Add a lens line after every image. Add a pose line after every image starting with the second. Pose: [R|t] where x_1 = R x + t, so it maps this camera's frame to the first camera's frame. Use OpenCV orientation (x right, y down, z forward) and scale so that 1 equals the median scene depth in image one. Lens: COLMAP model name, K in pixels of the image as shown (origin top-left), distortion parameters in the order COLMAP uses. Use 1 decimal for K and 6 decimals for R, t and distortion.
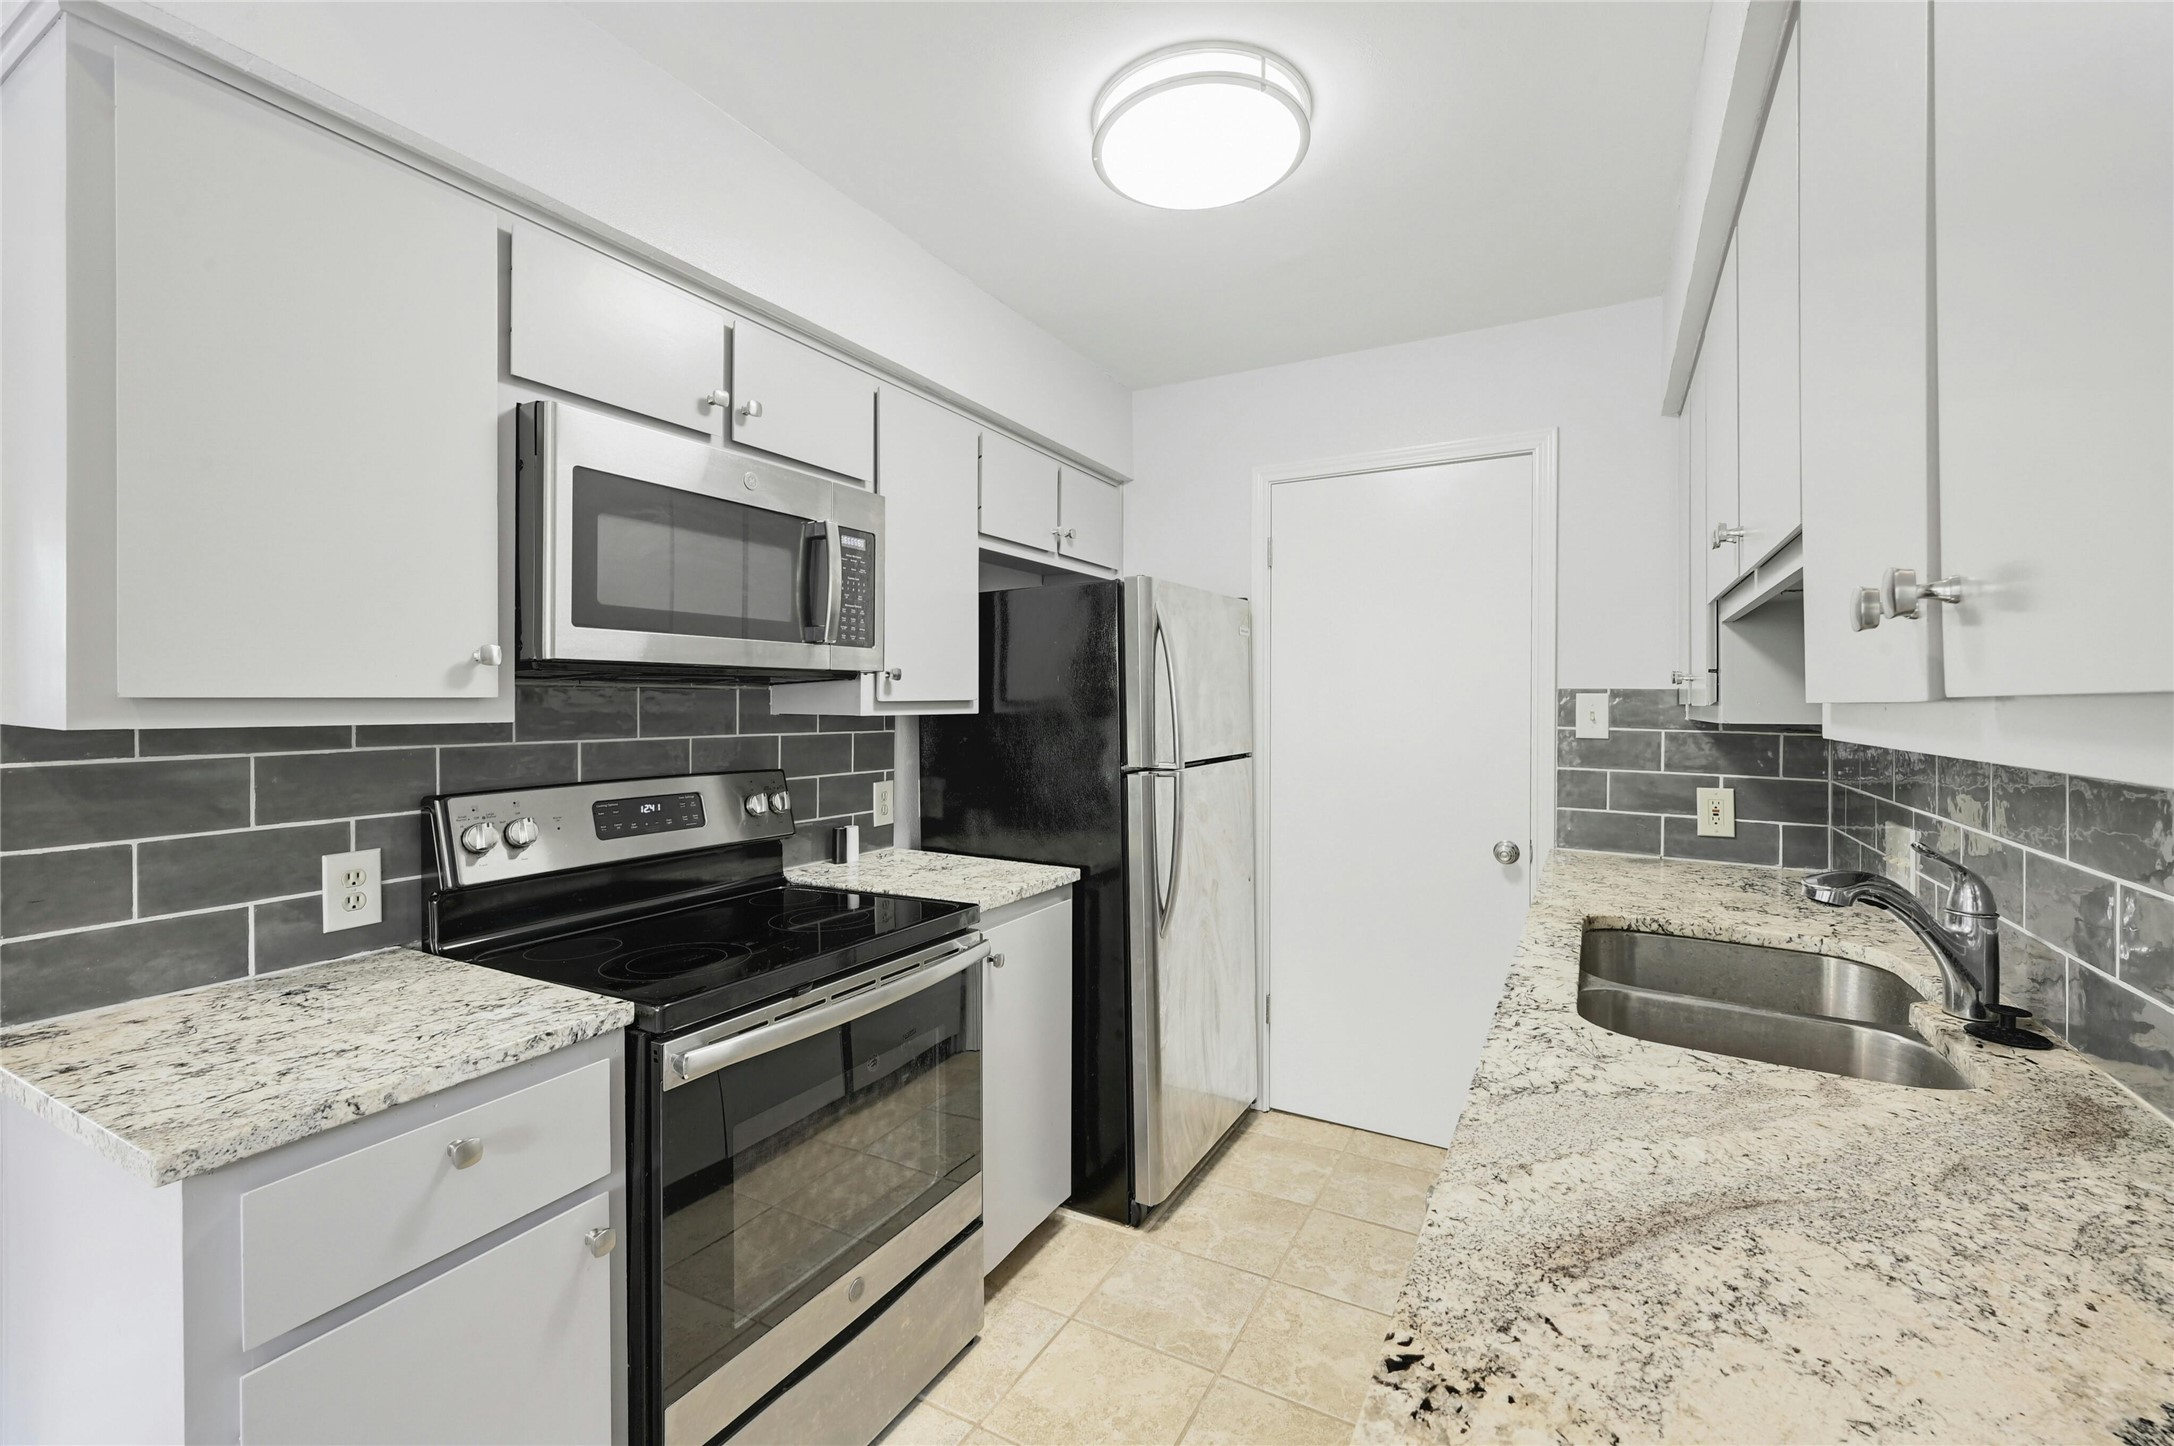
lens RADIAL K [[873.0, 0, 1054.6], [0, 873.0, 699.3], [0, 0, 1]] dist [-0.001110, 0.000386]
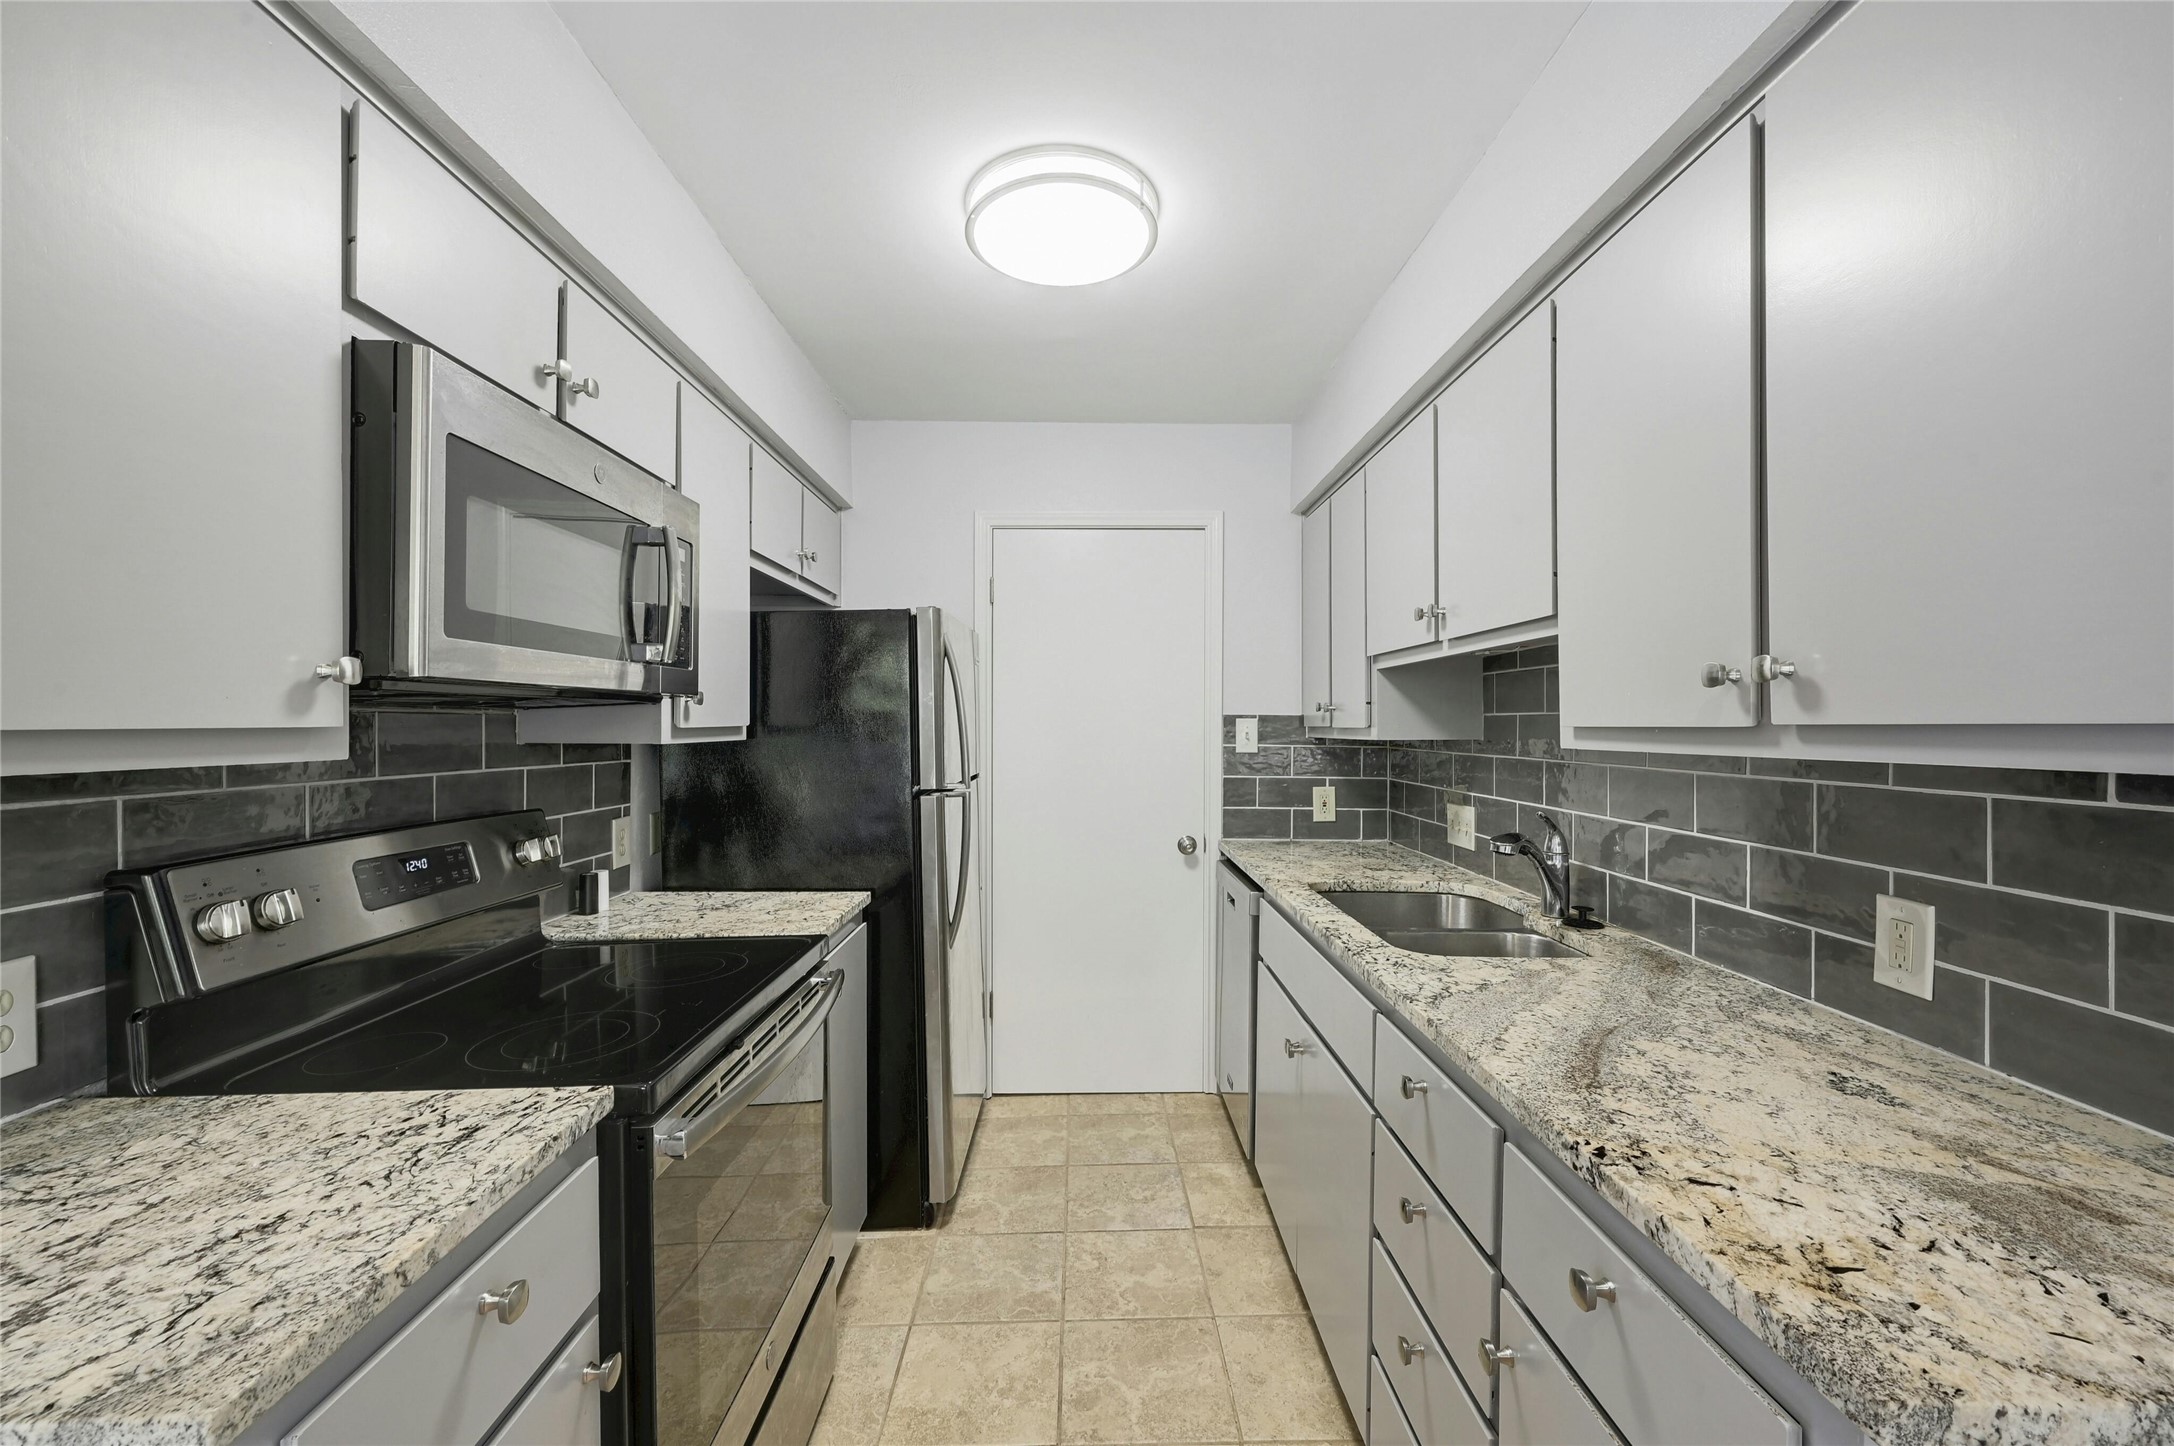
lens RADIAL K [[856.2, 0, 1036.8], [0, 856.2, 722.8], [0, 0, 1]] dist [-0.001729, 0.000873]
pose [[0.869326, -0.003211, 0.494228, -0.421513], [0.002484, 0.999995, 0.002128, -0.005057], [-0.494232, -0.000622, 0.869330, 0.057328]]
